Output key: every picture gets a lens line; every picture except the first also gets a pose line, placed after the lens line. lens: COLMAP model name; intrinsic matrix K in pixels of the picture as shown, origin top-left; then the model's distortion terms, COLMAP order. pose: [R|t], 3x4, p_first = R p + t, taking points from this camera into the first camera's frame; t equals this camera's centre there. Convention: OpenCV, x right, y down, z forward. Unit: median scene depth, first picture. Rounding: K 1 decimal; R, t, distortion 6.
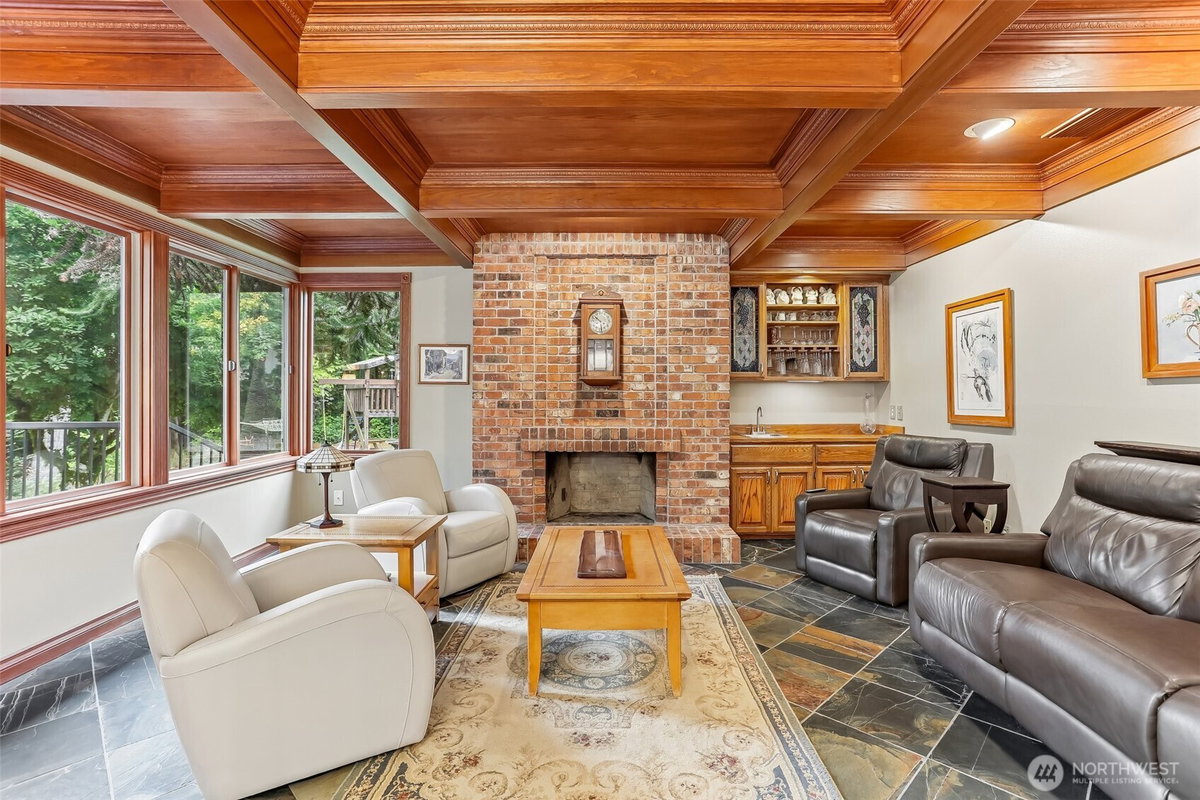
lens RADIAL K [[580.5, 0, 591.8], [0, 580.5, 381.9], [0, 0, 1]] dist [-0.011252, 0.003046]
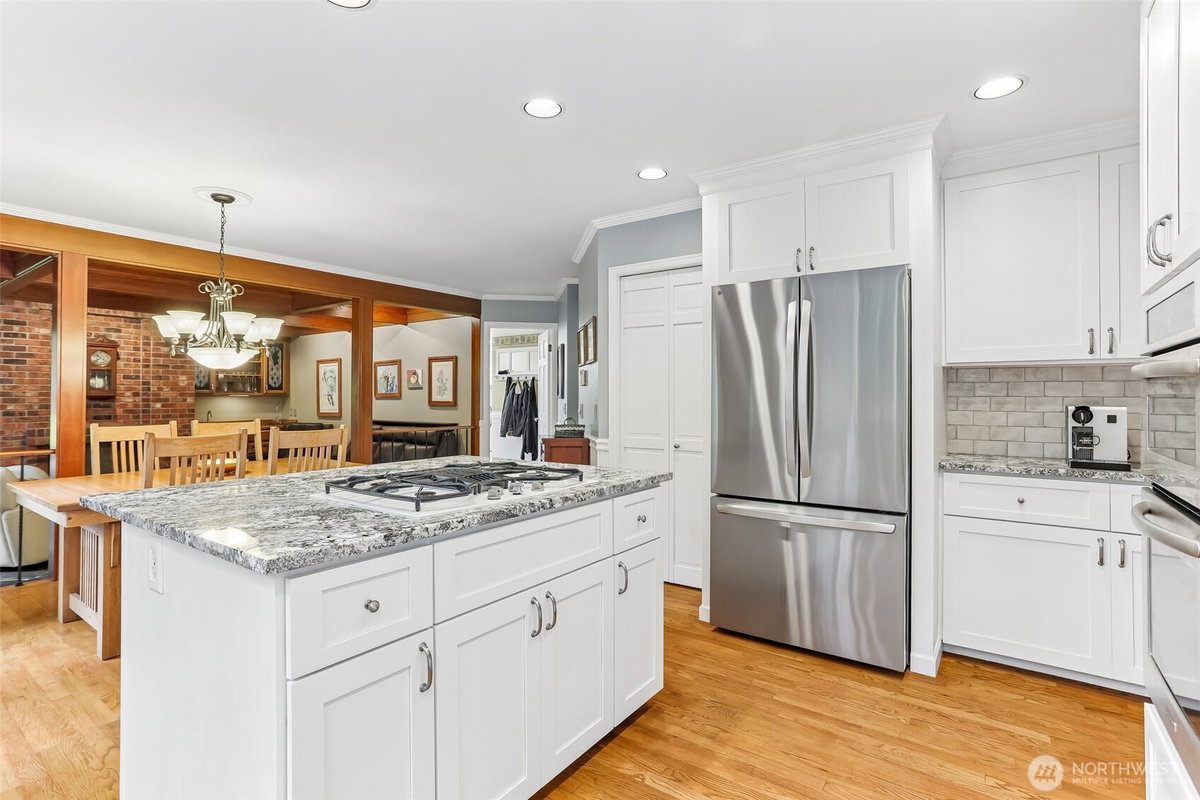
lens RADIAL K [[580.5, 0, 600.9], [0, 580.5, 389.7], [0, 0, 1]] dist [-0.011252, 0.003046]
pose [[0.576633, 0.004725, 0.816990, -0.461756], [-0.012104, 0.999923, 0.002760, -0.039579], [-0.816914, -0.011480, 0.576646, -0.959160]]
